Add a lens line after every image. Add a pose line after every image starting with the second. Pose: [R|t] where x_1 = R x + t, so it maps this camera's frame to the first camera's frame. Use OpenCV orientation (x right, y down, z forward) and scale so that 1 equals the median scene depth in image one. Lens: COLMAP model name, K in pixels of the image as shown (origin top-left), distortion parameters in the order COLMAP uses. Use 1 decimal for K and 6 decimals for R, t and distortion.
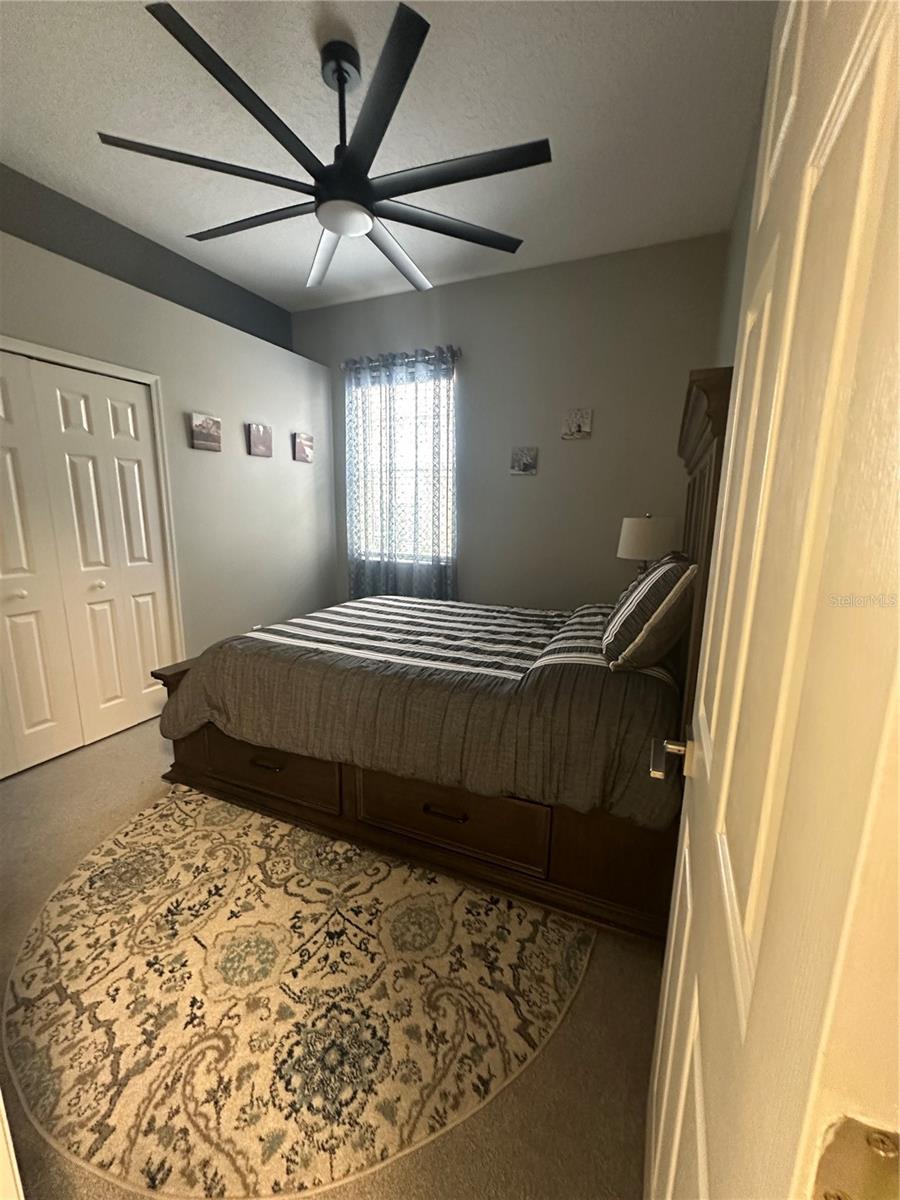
lens RADIAL K [[482.9, 0, 449.1], [0, 482.9, 598.7], [0, 0, 1]] dist [-0.002105, 0.000674]
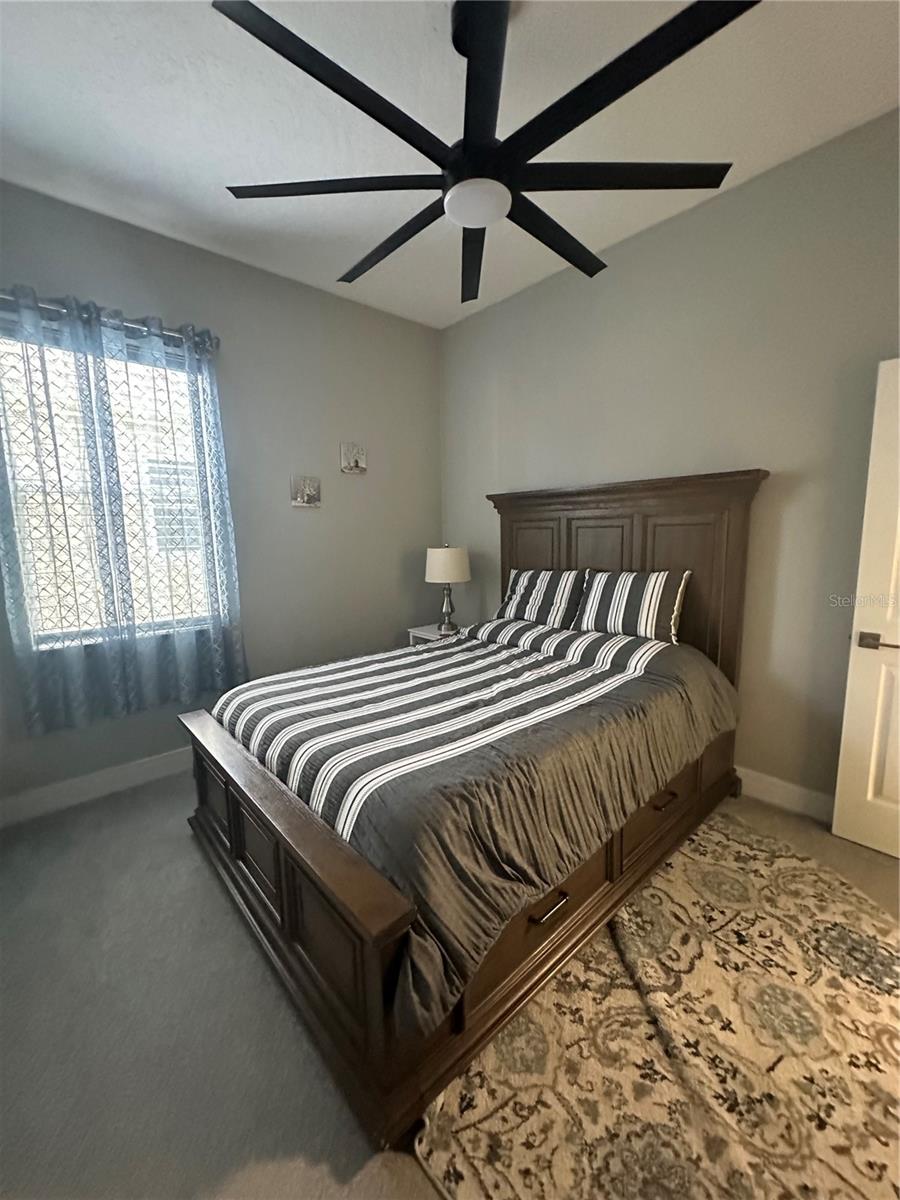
lens RADIAL K [[482.9, 0, 448.4], [0, 482.9, 601.1], [0, 0, 1]] dist [-0.002105, 0.000674]
pose [[0.411202, -0.147909, 0.899464, -1.304456], [0.196636, 0.977909, 0.070914, -0.235046], [-0.890083, 0.147707, 0.431202, 0.962460]]
